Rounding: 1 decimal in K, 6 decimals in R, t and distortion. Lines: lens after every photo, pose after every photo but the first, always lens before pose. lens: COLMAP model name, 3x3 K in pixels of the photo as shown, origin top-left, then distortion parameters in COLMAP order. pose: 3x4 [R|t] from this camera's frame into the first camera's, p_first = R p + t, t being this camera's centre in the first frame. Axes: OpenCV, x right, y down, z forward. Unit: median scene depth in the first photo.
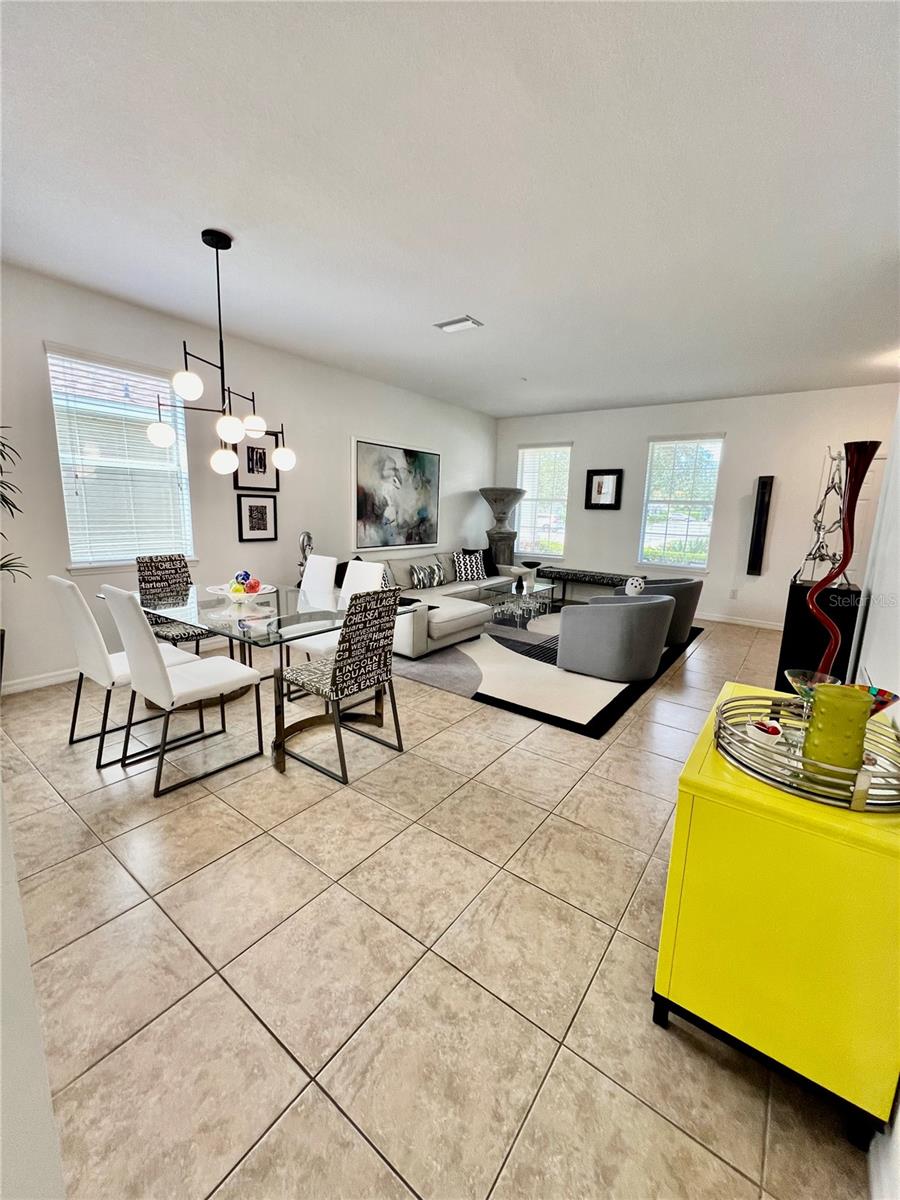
lens RADIAL K [[480.2, 0, 452.4], [0, 480.2, 597.3], [0, 0, 1]] dist [-0.001250, 0.000305]
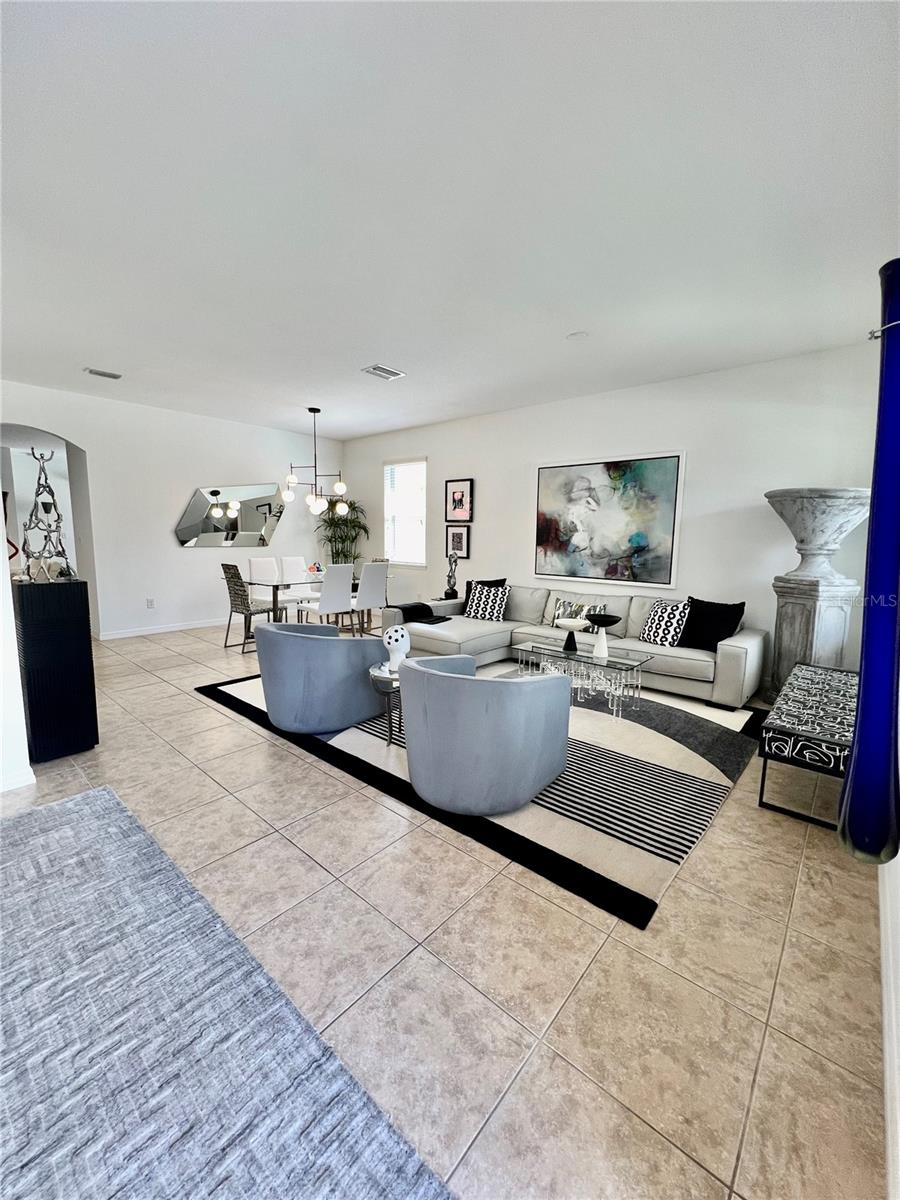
lens RADIAL K [[480.2, 0, 454.6], [0, 480.2, 595.1], [0, 0, 1]] dist [-0.001250, 0.000305]
pose [[-0.080483, 0.096770, -0.992047, 1.508809], [-0.200114, 0.973443, 0.111191, -0.254084], [0.976461, 0.207471, -0.058981, 1.678256]]
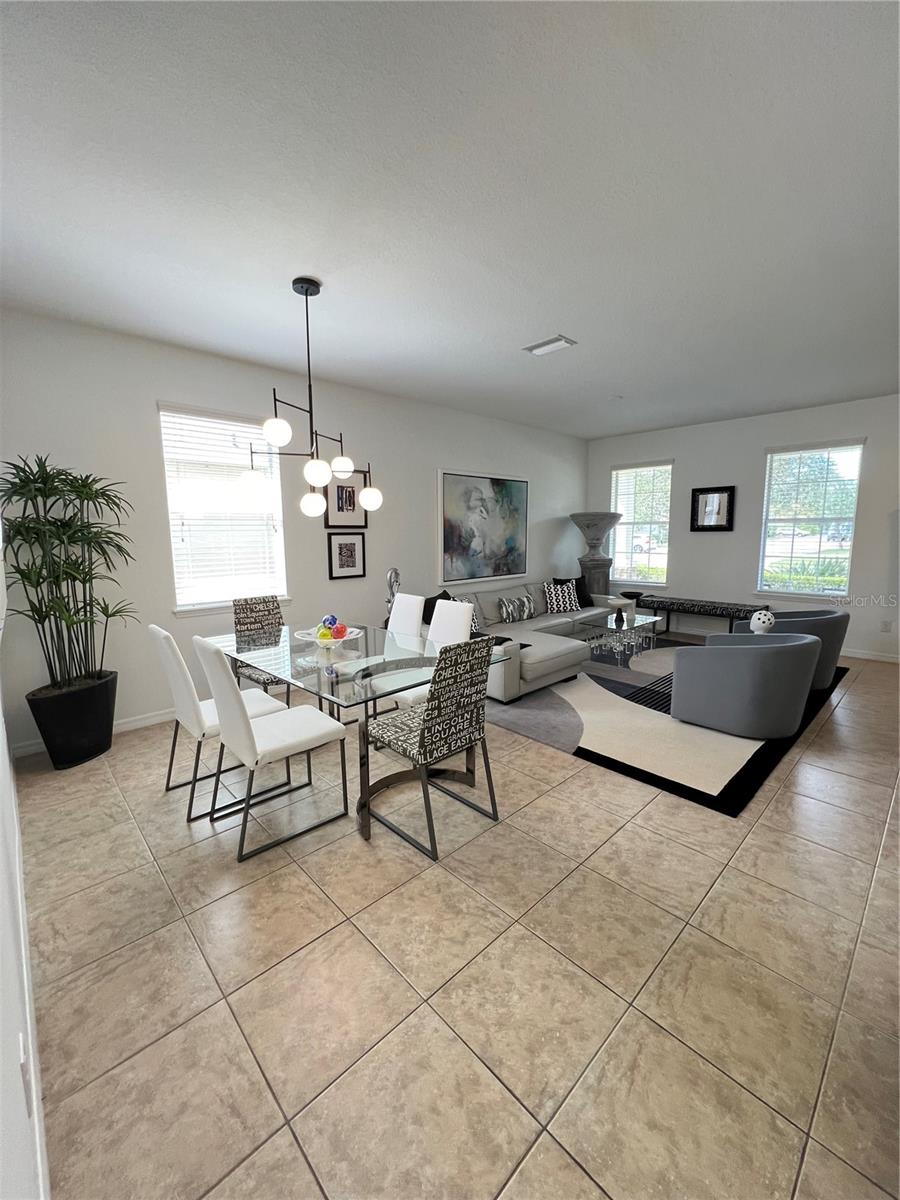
lens RADIAL K [[480.2, 0, 452.1], [0, 480.2, 597.6], [0, 0, 1]] dist [-0.001250, 0.000305]
pose [[0.984487, -0.014534, -0.174854, -0.023241], [0.005917, 0.998747, -0.049698, -0.039847], [0.175357, 0.047893, 0.983339, 0.086555]]
